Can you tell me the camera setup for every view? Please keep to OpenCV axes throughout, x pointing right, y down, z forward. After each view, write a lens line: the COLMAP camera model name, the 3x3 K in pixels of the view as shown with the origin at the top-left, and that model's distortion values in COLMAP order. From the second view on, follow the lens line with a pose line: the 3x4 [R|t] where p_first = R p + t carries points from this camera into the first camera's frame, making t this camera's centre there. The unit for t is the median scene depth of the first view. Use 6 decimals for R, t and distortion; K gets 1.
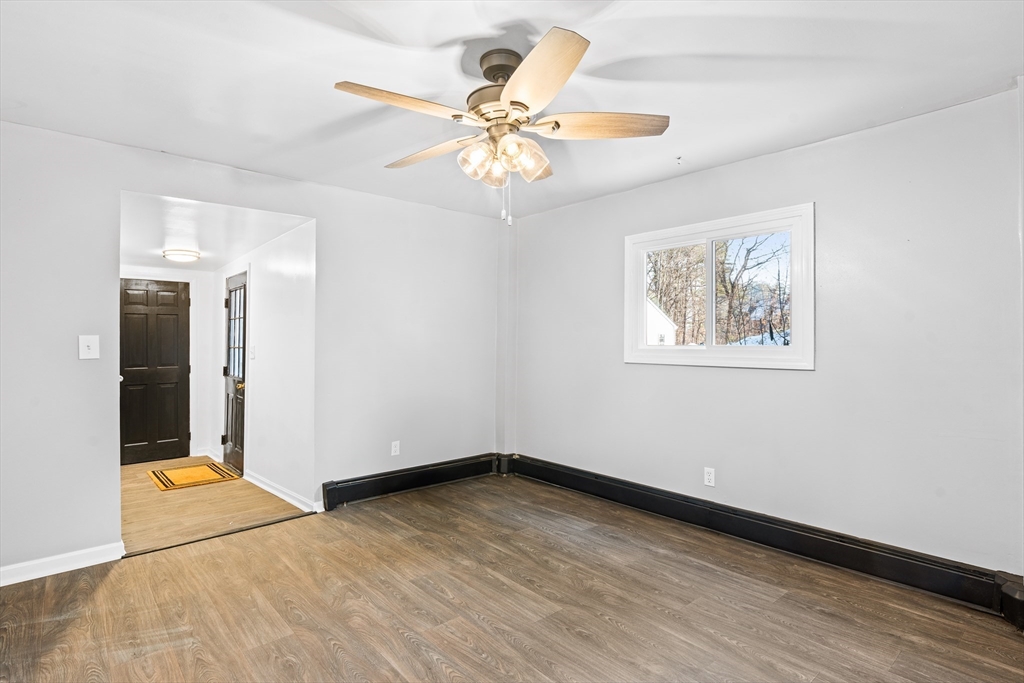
lens RADIAL K [[514.7, 0, 512.0], [0, 514.7, 341.5], [0, 0, 1]] dist [-0.000157, 0.000162]
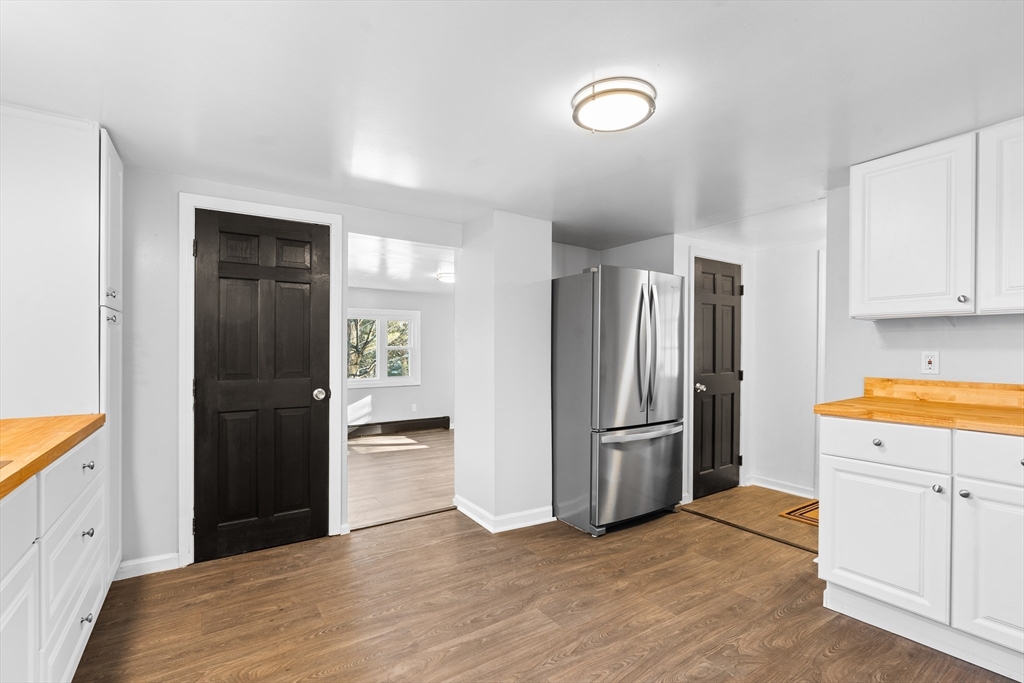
lens RADIAL K [[471.9, 0, 512.0], [0, 471.9, 341.5], [0, 0, 1]] dist [0.014165, 0.000090]
pose [[0.153359, -0.002280, 0.988168, -0.526153], [-0.011947, 0.999920, 0.004161, -0.012127], [-0.988098, -0.012444, 0.153320, 0.565993]]
